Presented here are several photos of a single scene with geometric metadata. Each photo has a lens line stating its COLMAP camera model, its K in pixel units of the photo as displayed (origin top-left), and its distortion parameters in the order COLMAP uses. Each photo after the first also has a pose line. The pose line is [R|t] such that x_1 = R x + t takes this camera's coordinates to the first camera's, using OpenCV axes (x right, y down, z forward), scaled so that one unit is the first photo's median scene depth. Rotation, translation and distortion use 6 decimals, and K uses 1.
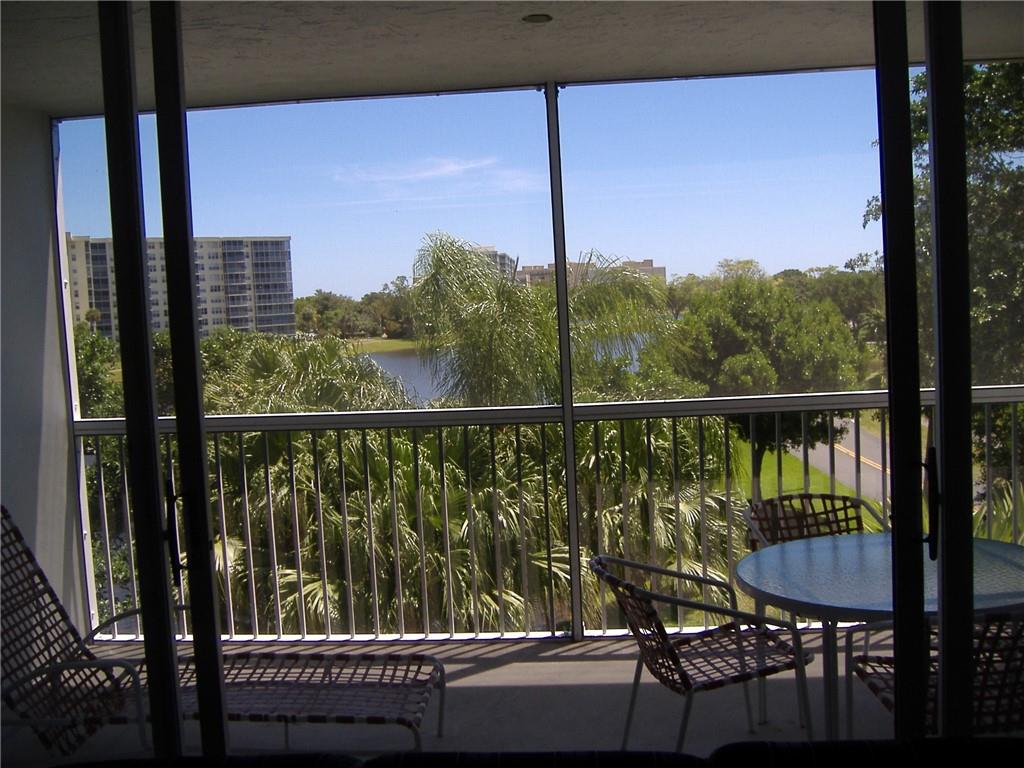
lens RADIAL K [[1069.3, 0, 486.3], [0, 1069.3, 382.0], [0, 0, 1]] dist [-0.133969, 0.172917]
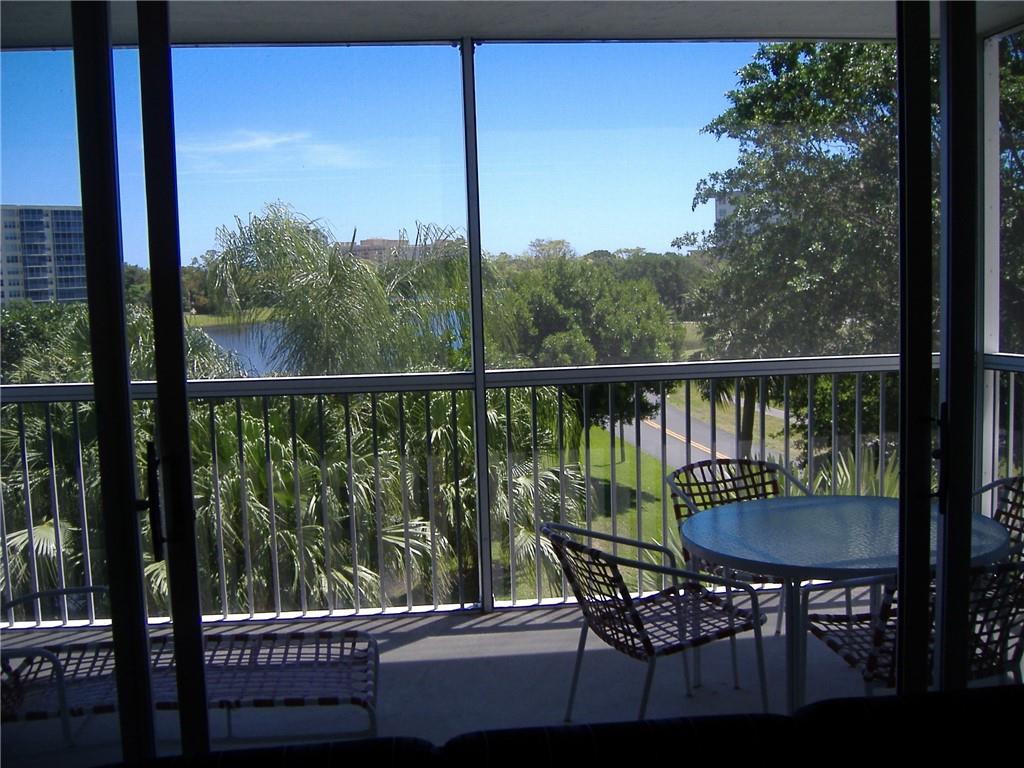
lens RADIAL K [[1069.3, 0, 486.3], [0, 1069.3, 382.0], [0, 0, 1]] dist [-0.133969, 0.172917]
pose [[0.984509, 0.000965, 0.175334, -0.032049], [-0.004661, 0.999775, 0.020671, 0.003956], [-0.175274, -0.021168, 0.984292, 0.013706]]
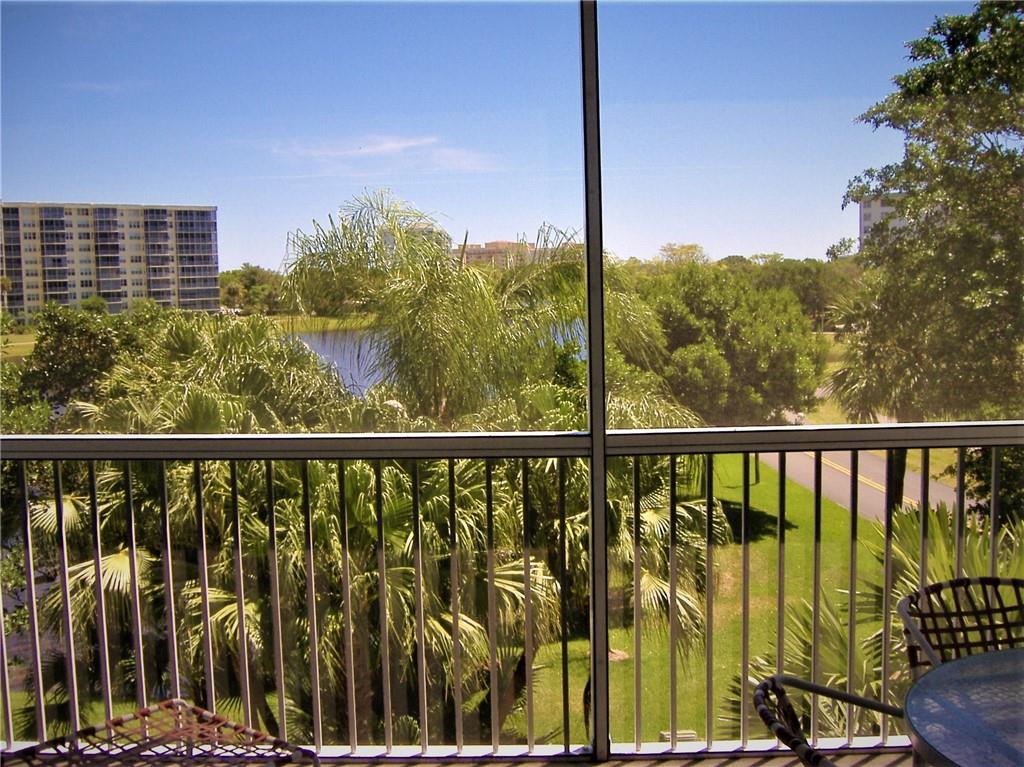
lens RADIAL K [[1103.1, 0, 482.8], [0, 1103.1, 379.9], [0, 0, 1]] dist [-0.128541, 0.162640]
pose [[0.998004, 0.022292, 0.059077, -0.015396], [-0.023127, 0.999642, 0.013484, -0.007479], [-0.058755, -0.014823, 0.998162, 0.101323]]
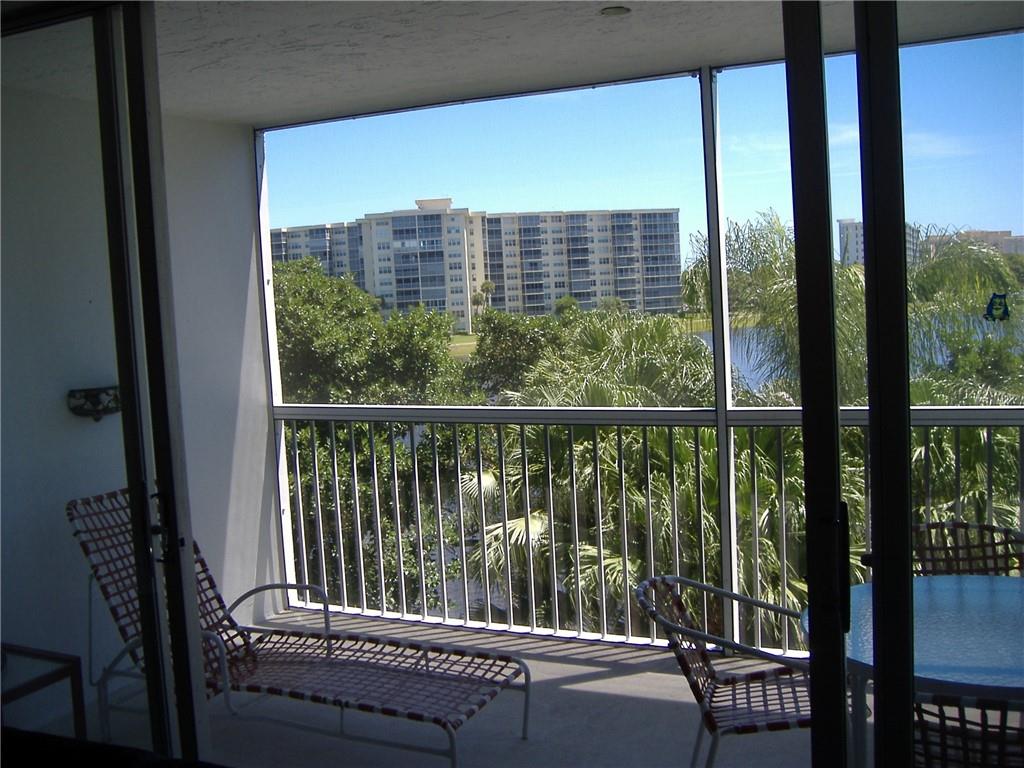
lens RADIAL K [[1069.3, 0, 486.3], [0, 1069.3, 382.0], [0, 0, 1]] dist [-0.133969, 0.172917]
pose [[0.934512, 0.028813, -0.354764, 0.077593], [-0.019351, 0.999357, 0.030190, -0.009562], [0.355406, -0.021348, 0.934468, 0.016139]]
